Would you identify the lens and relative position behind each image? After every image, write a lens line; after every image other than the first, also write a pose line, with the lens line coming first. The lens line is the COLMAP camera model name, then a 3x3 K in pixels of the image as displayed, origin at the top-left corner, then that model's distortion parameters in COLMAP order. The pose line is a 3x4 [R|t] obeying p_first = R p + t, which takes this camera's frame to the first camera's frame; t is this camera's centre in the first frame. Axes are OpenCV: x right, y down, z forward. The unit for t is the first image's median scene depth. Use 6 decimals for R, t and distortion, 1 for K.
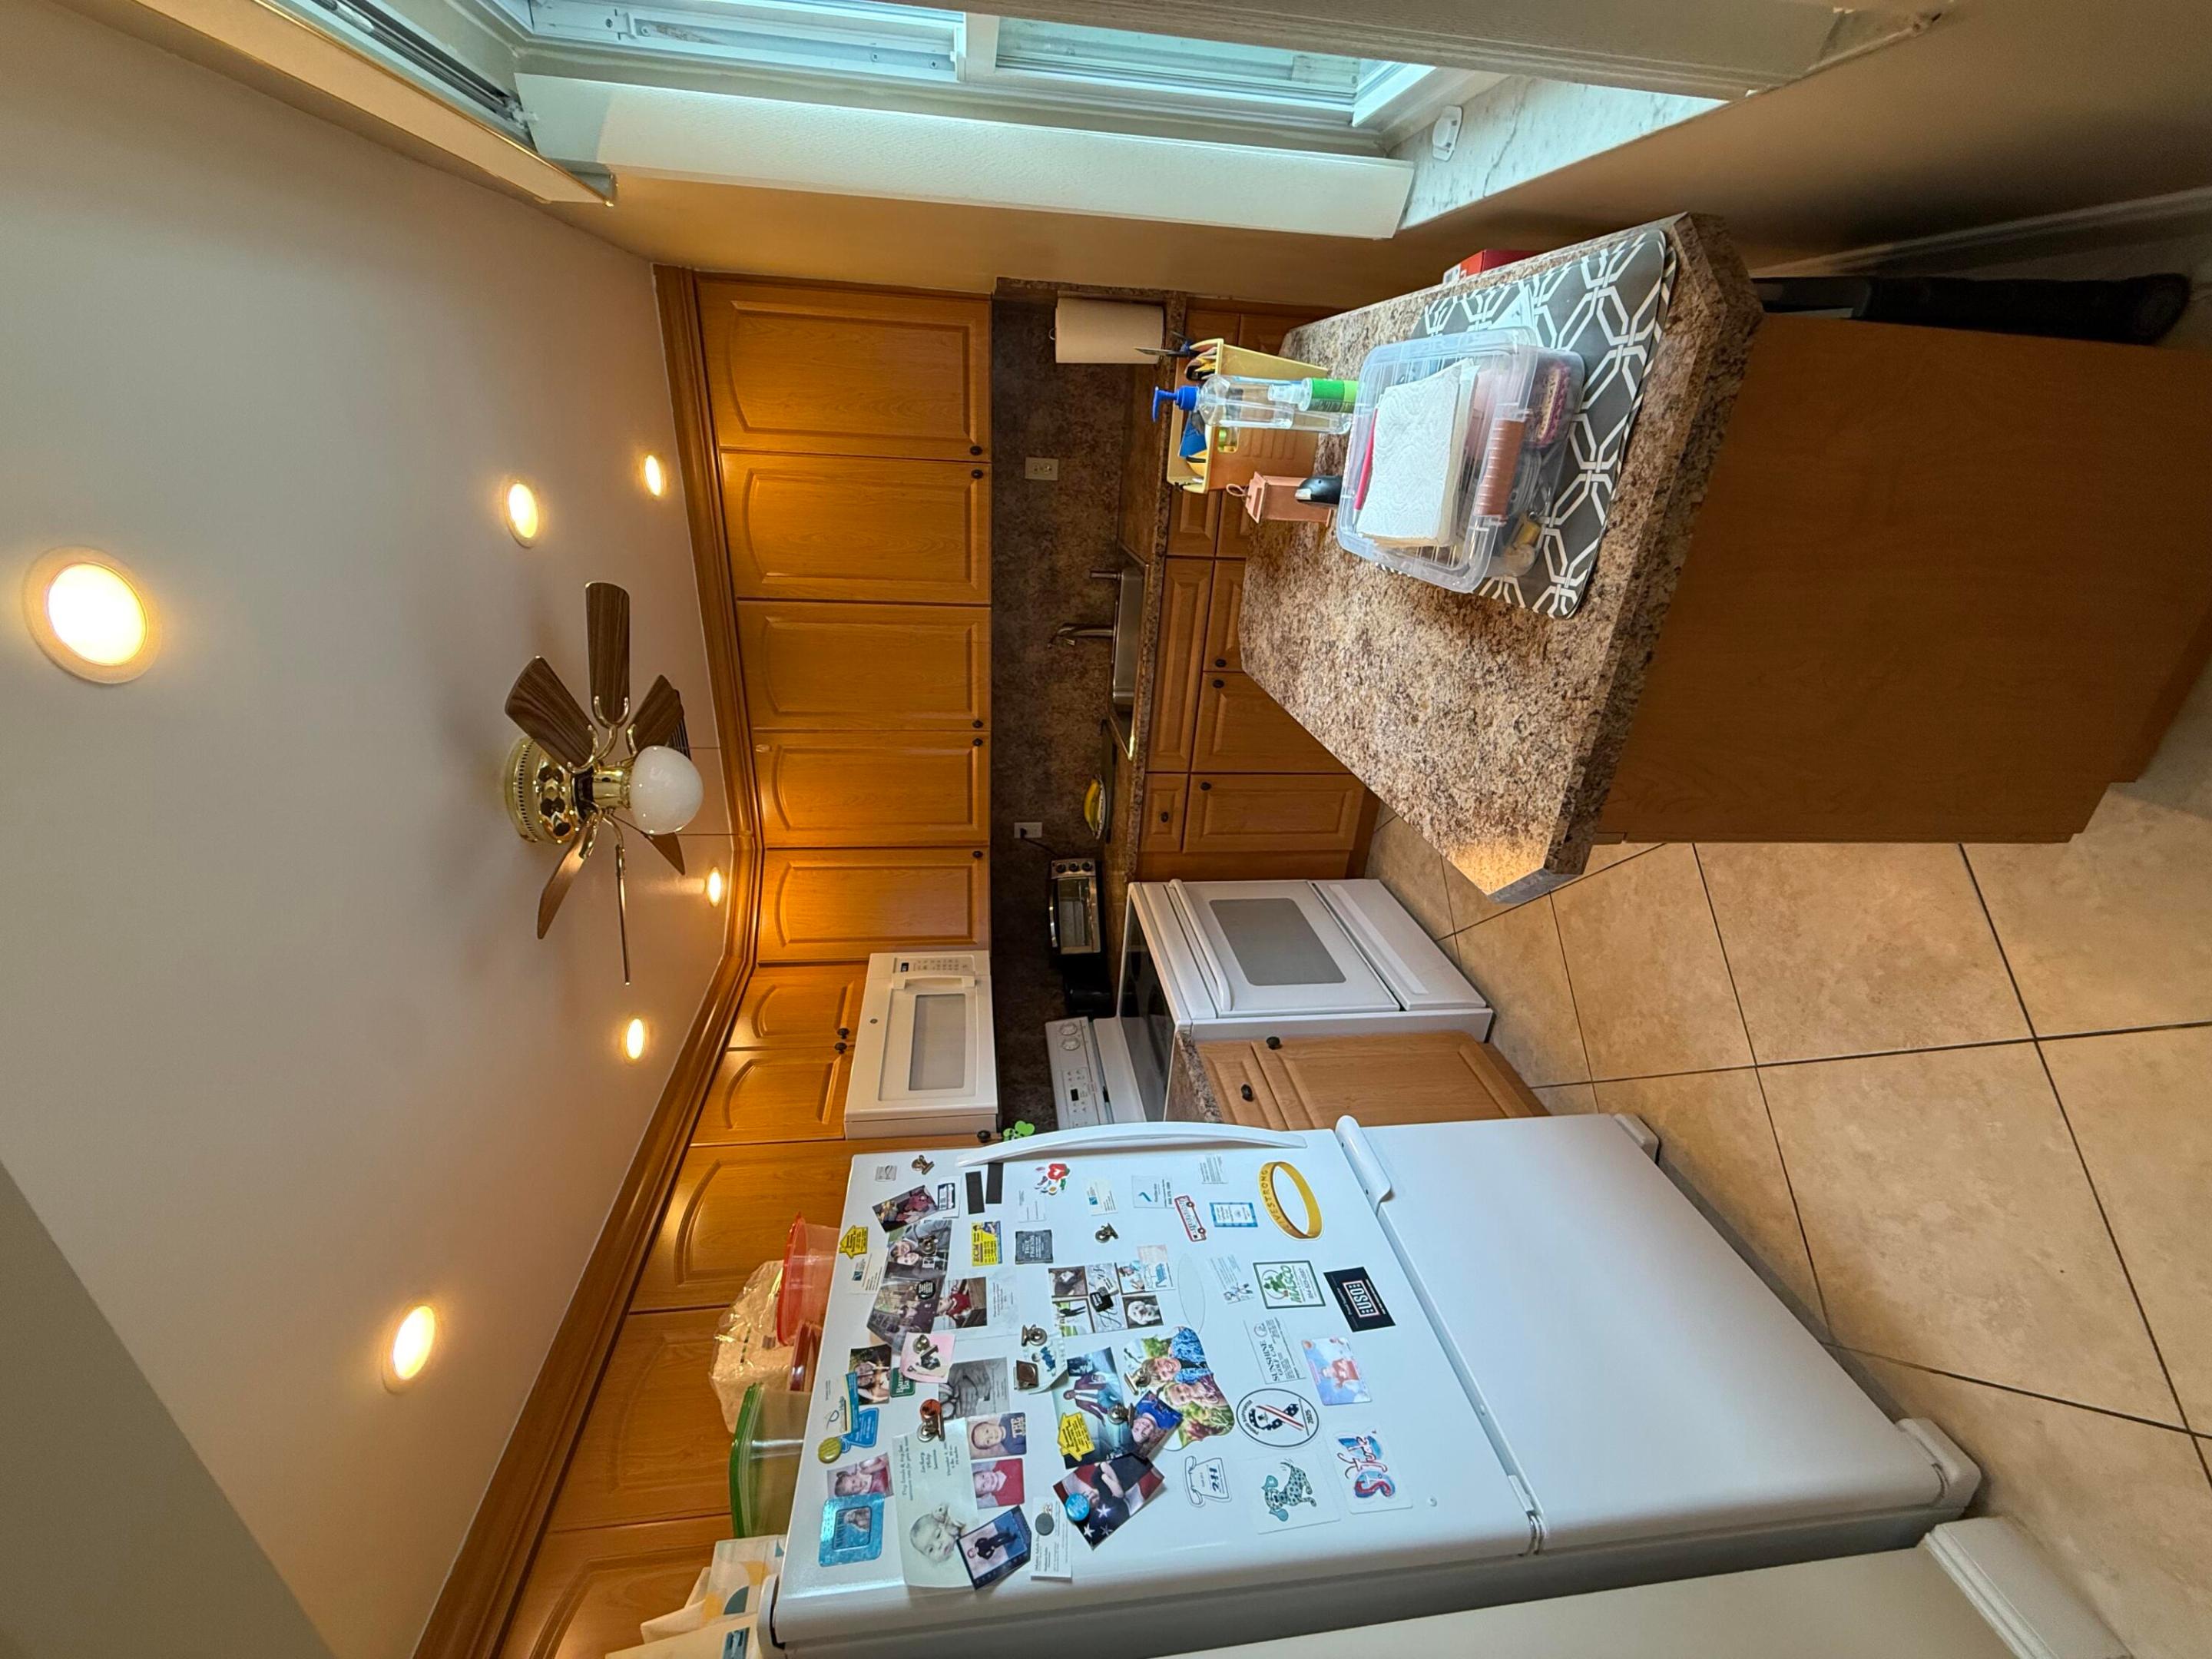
lens RADIAL K [[885.5, 0, 1094.2], [0, 885.5, 834.4], [0, 0, 1]] dist [-0.002510, 0.000784]
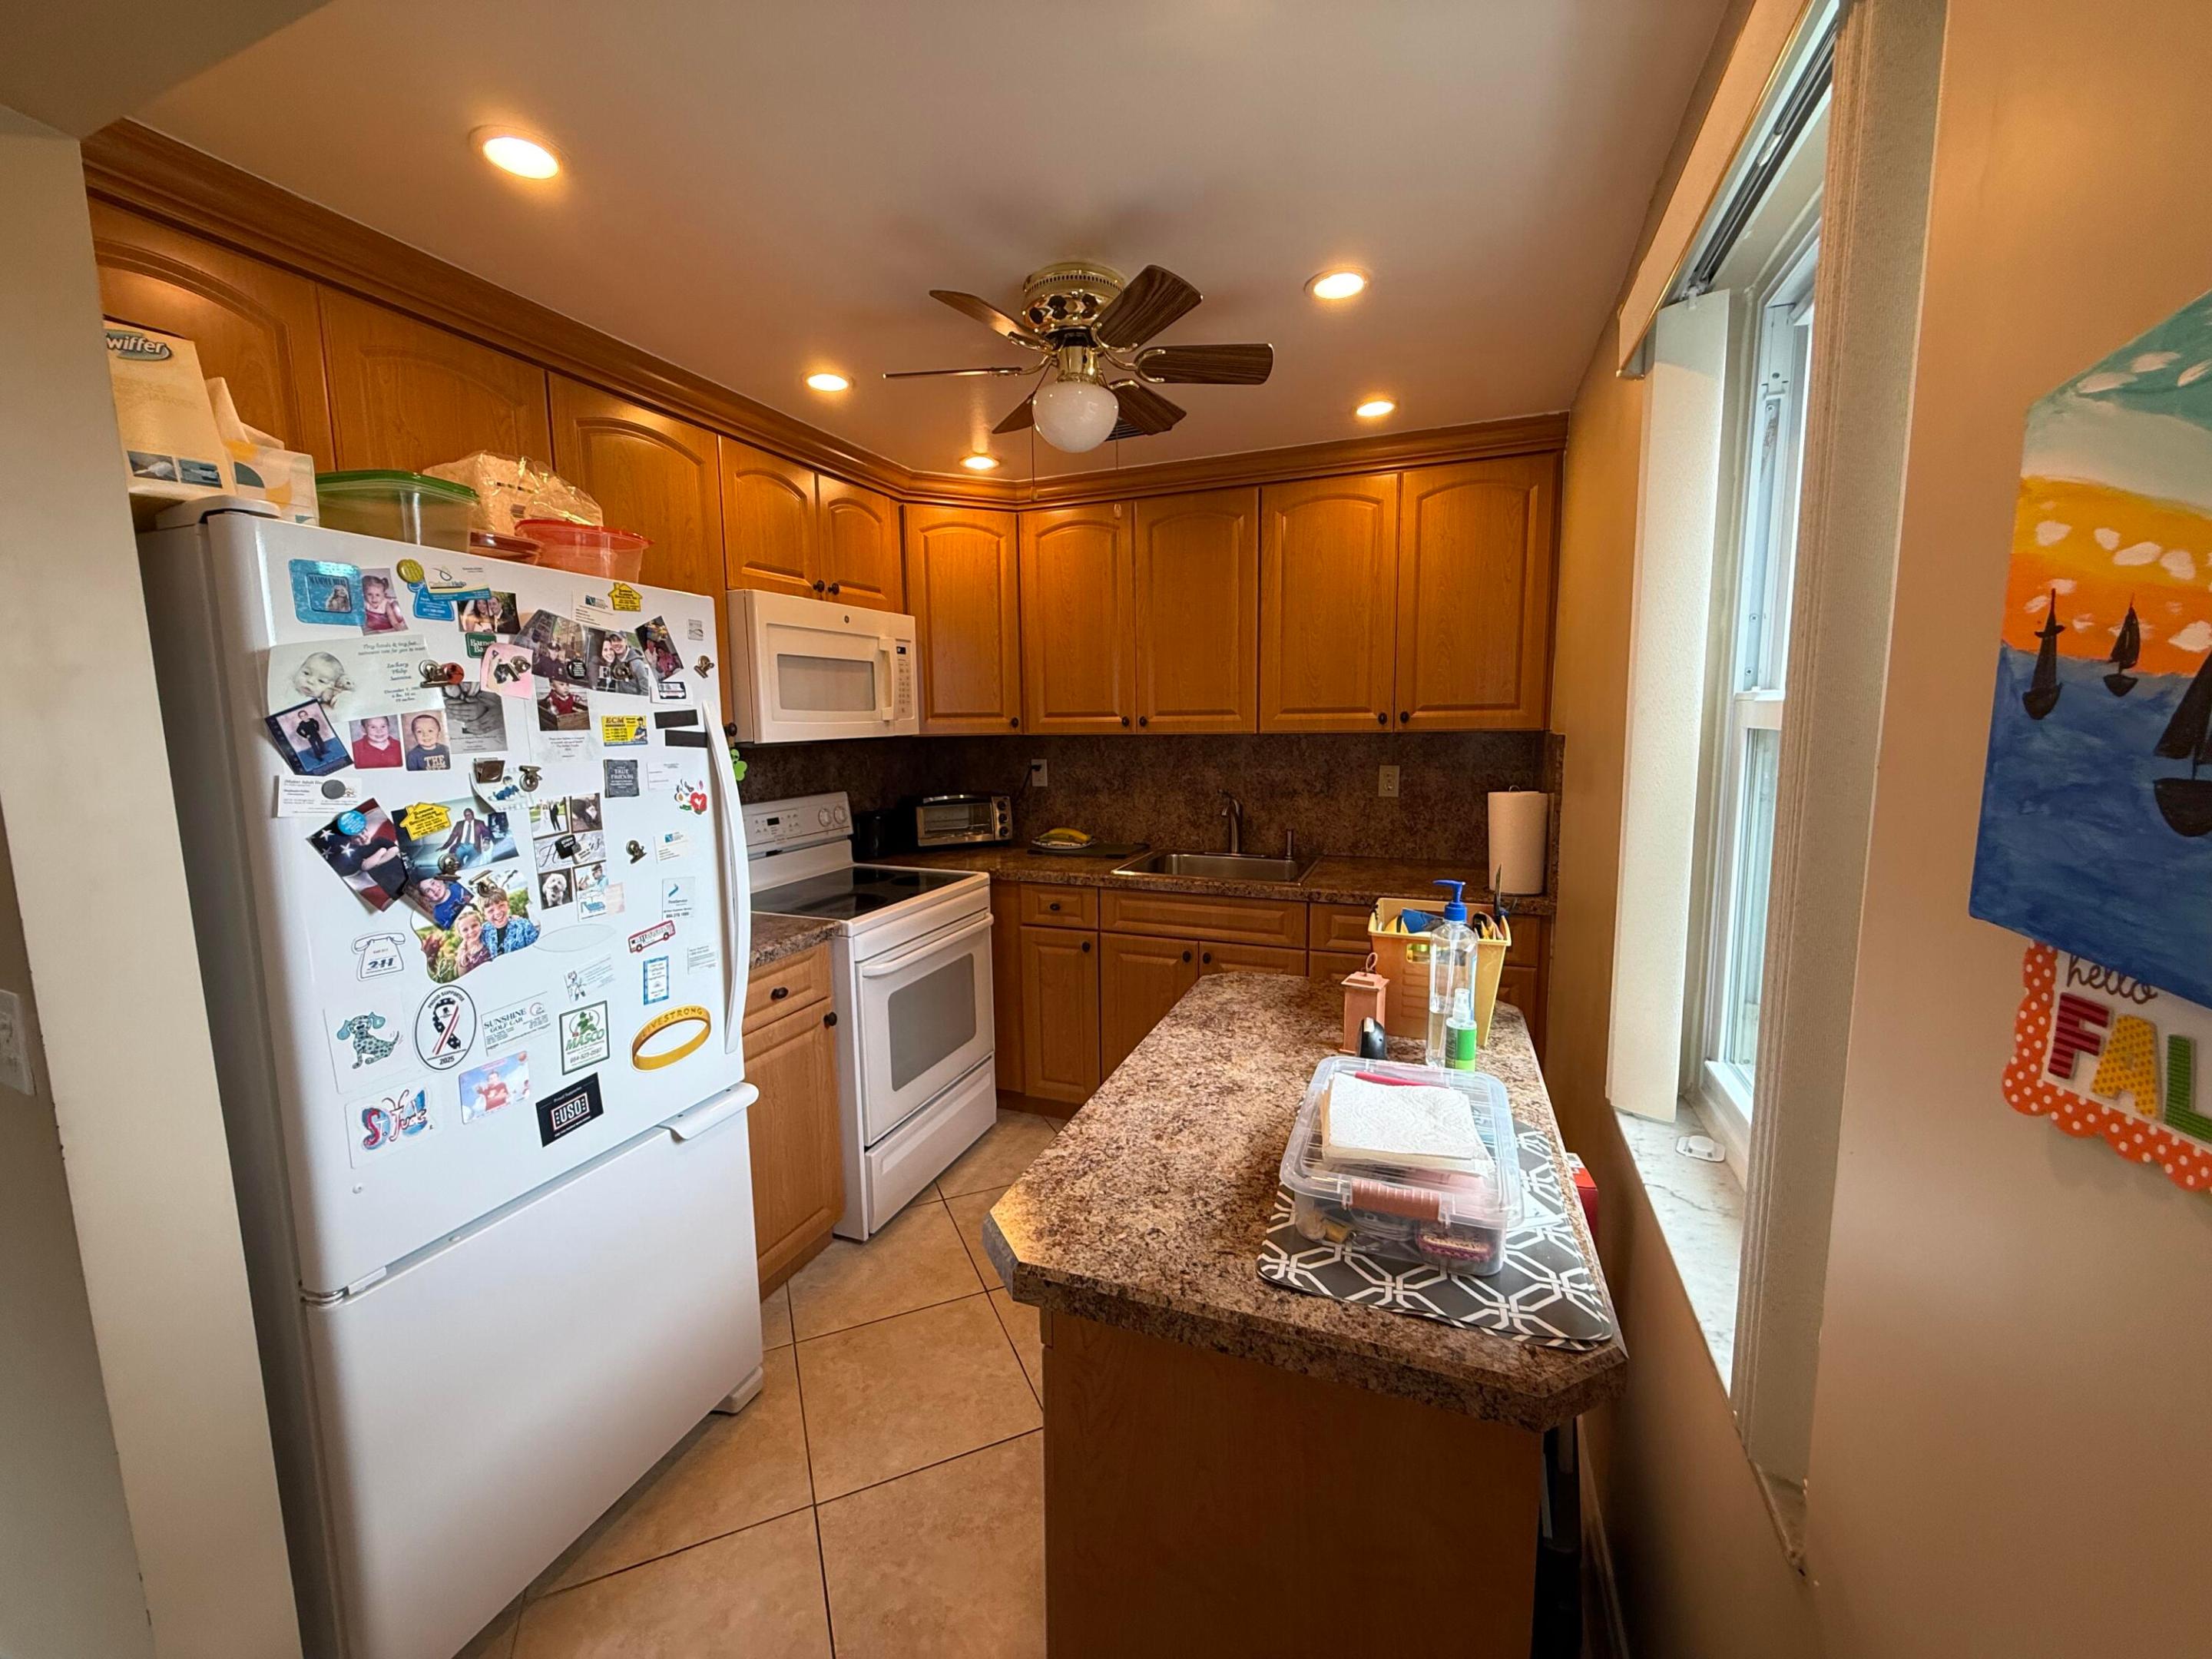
lens RADIAL K [[885.5, 0, 1092.9], [0, 885.5, 828.0], [0, 0, 1]] dist [-0.002510, 0.000784]
pose [[0.016174, 0.999757, -0.014959, 0.012197], [-0.997691, 0.015150, -0.066202, 0.007265], [-0.065959, 0.015995, 0.997694, -0.024769]]
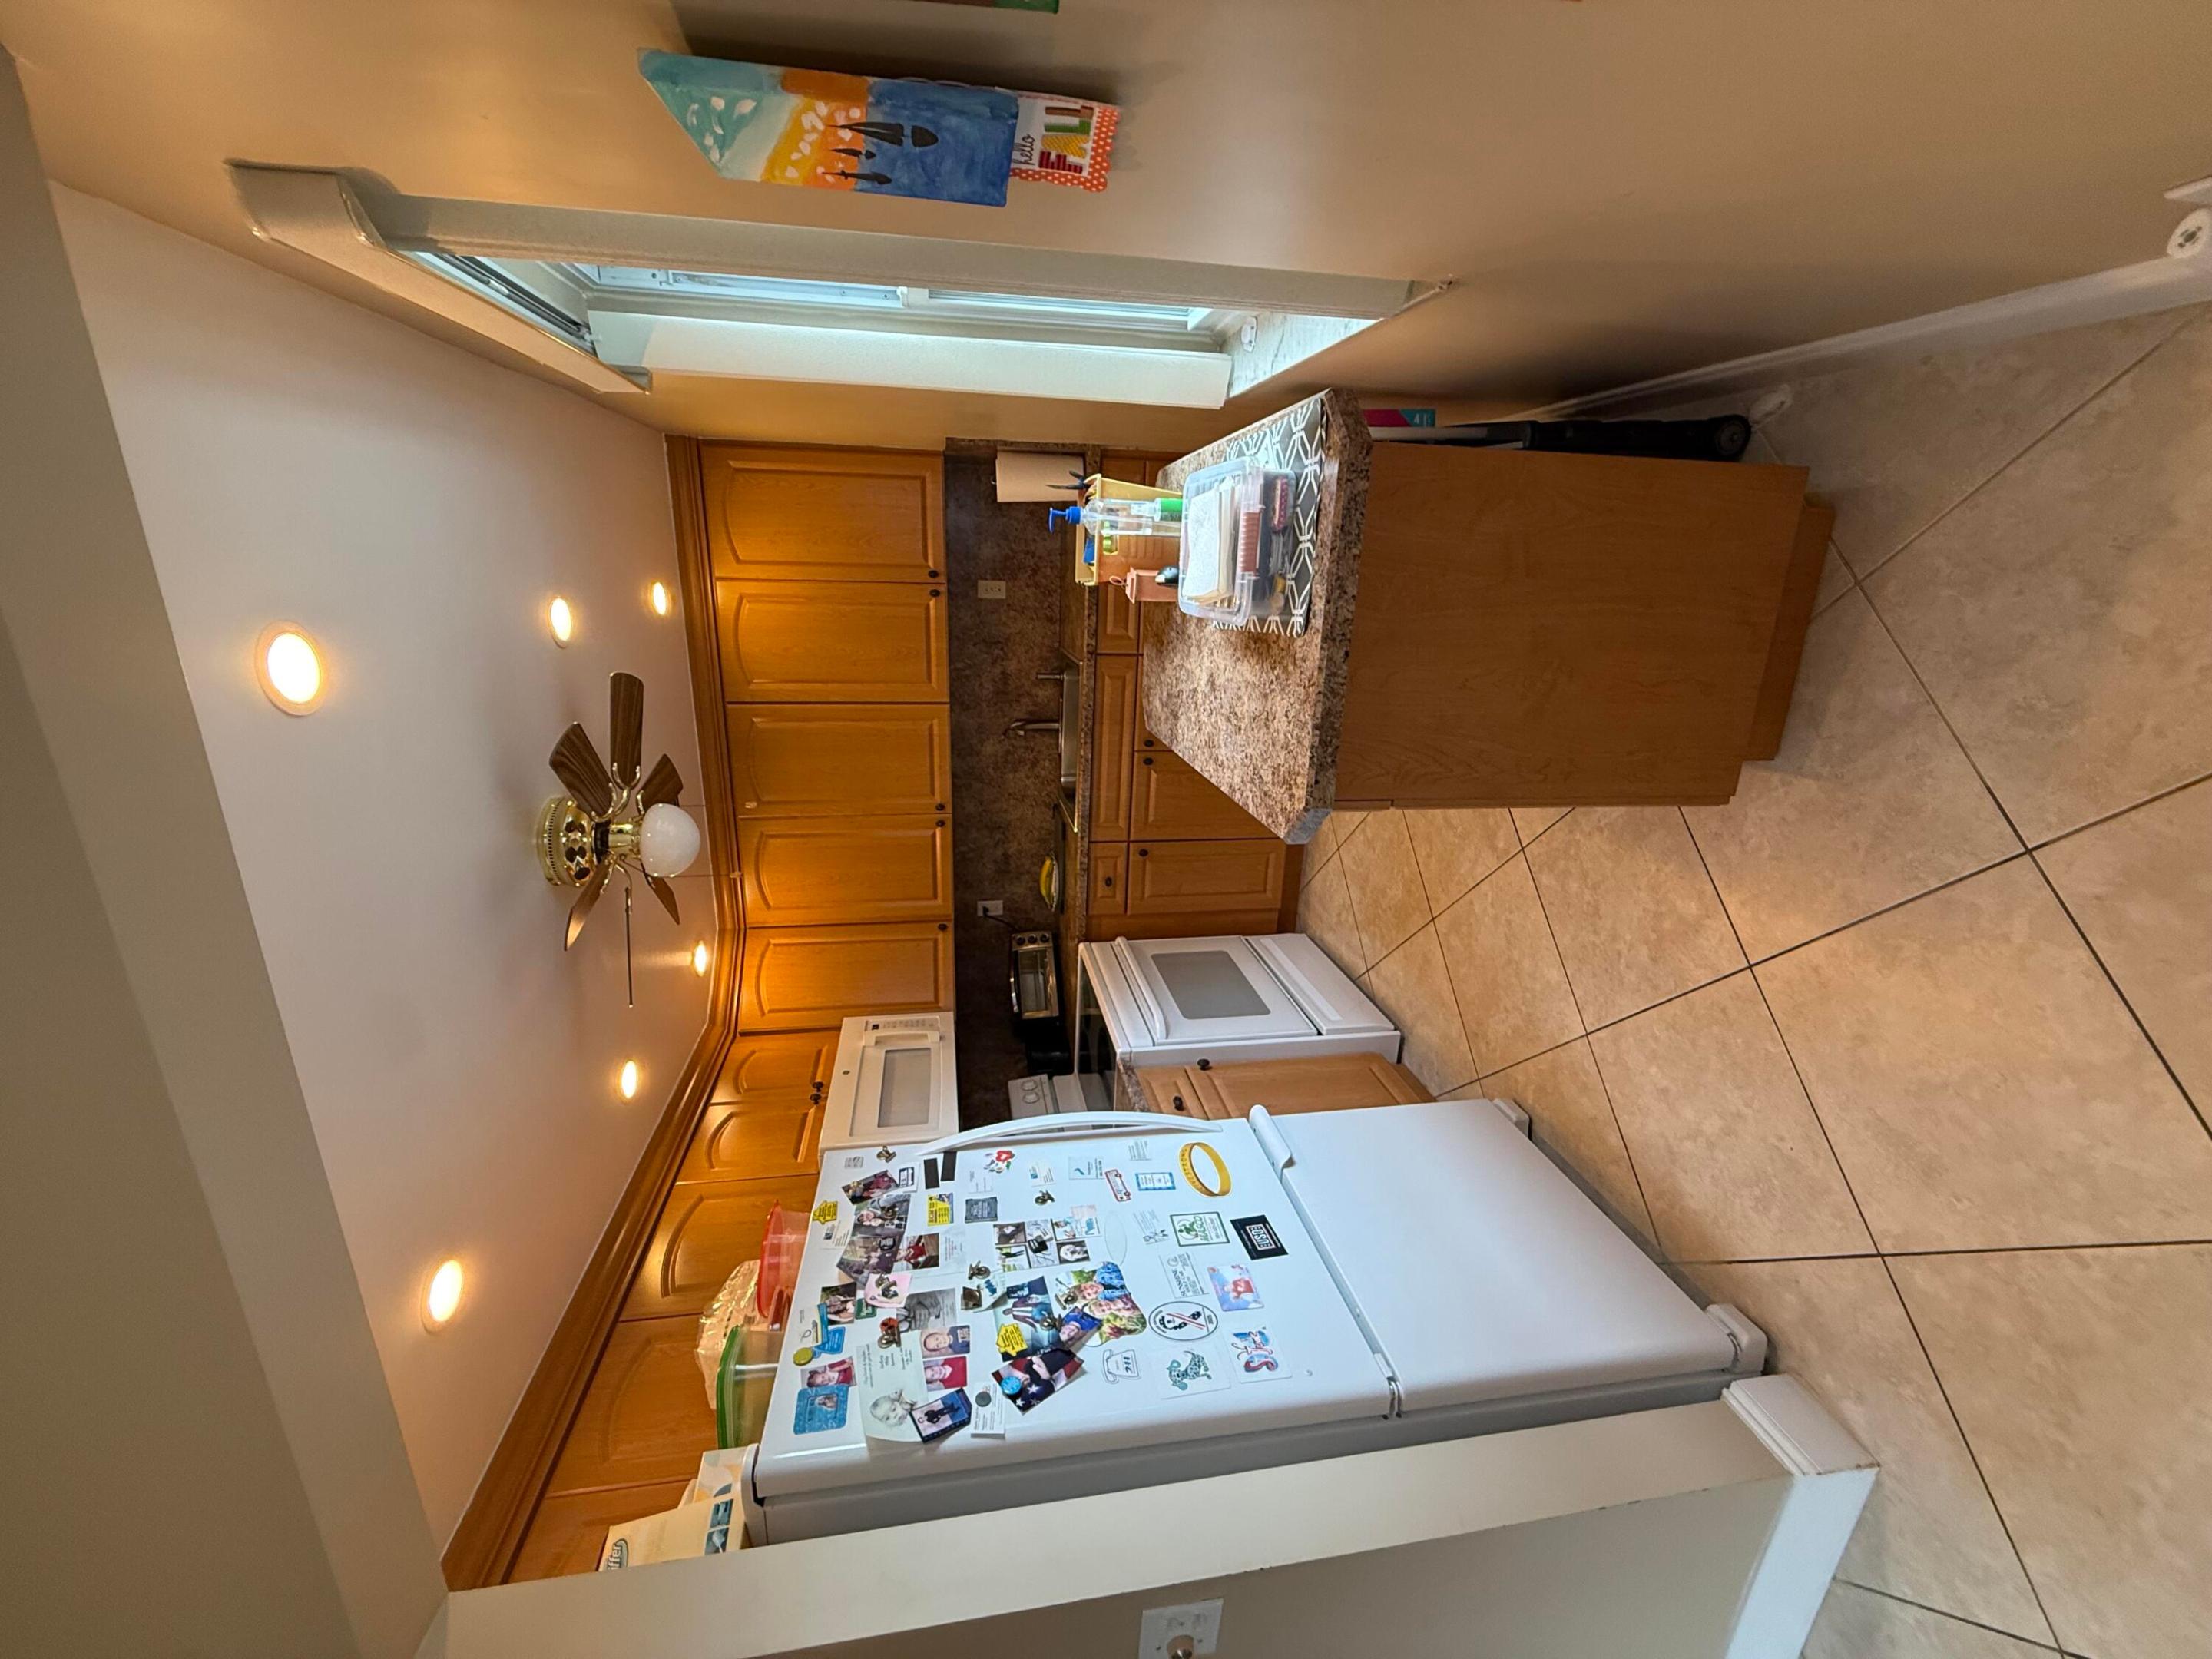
lens RADIAL K [[885.5, 0, 1094.4], [0, 885.5, 833.9], [0, 0, 1]] dist [-0.002510, 0.000784]
pose [[0.999046, -0.035044, 0.026041, 0.075891], [0.038346, 0.989466, -0.139594, 0.164713], [-0.020875, 0.140460, 0.989866, -0.251076]]
